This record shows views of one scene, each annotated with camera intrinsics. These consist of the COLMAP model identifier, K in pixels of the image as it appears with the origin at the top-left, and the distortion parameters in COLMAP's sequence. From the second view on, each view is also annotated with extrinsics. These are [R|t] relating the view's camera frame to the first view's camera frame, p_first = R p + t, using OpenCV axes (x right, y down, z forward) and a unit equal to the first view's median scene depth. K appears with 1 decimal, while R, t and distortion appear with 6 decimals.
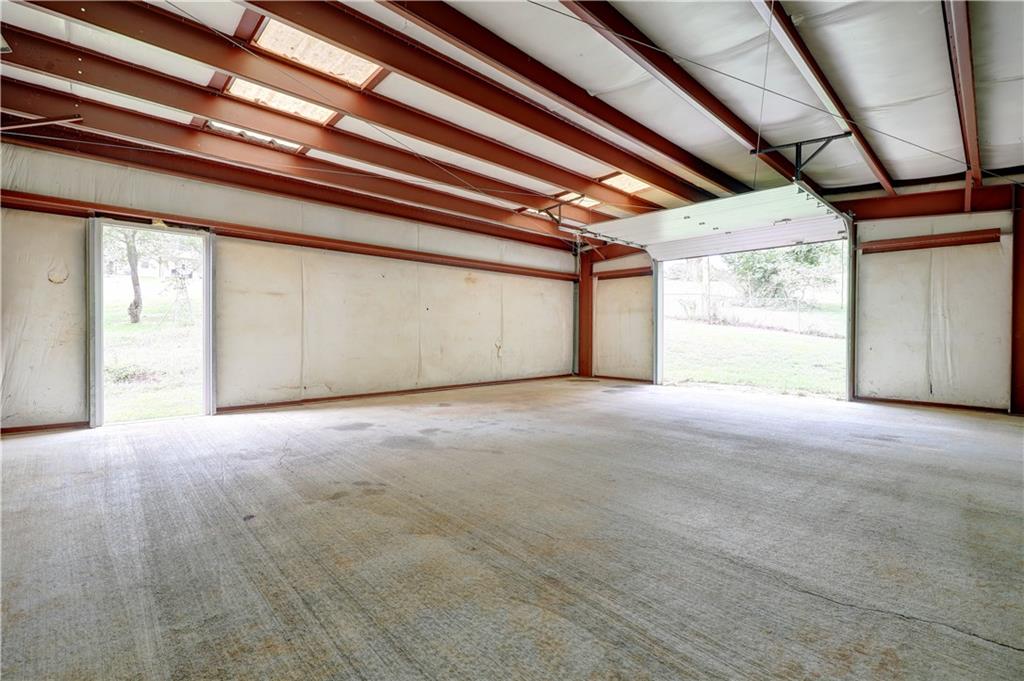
lens RADIAL K [[463.9, 0, 514.9], [0, 463.9, 337.8], [0, 0, 1]] dist [-0.002585, -0.000151]
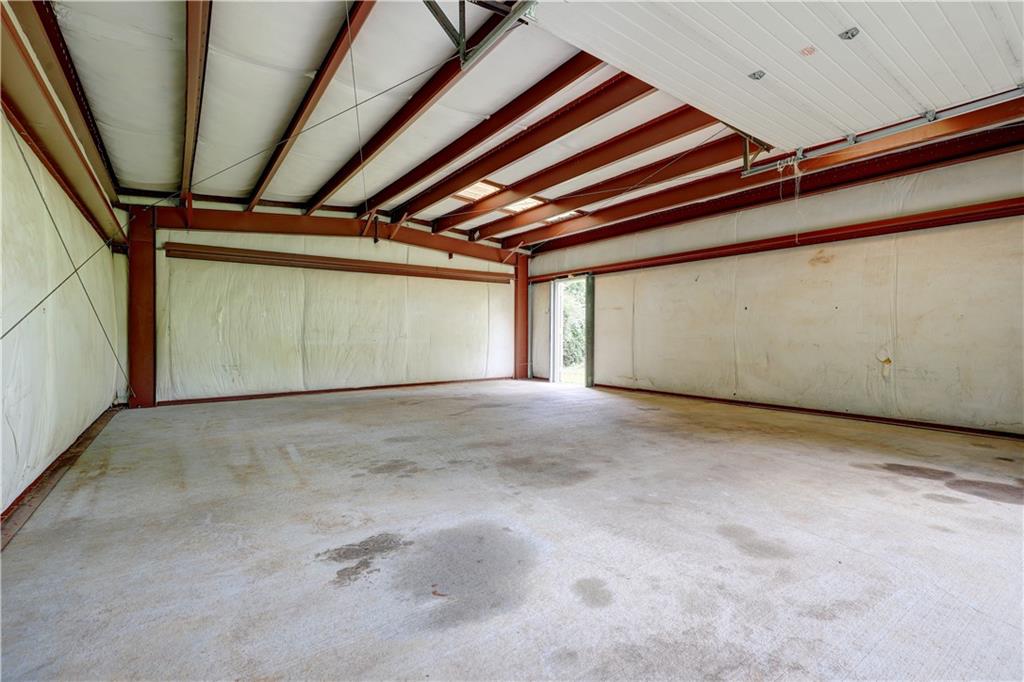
lens RADIAL K [[463.9, 0, 513.7], [0, 463.9, 339.3], [0, 0, 1]] dist [-0.002585, -0.000151]
pose [[-0.152911, 0.005280, -0.988226, 0.921597], [-0.012707, 0.999893, 0.007309, -0.008195], [0.988158, 0.013675, -0.152827, 0.916552]]
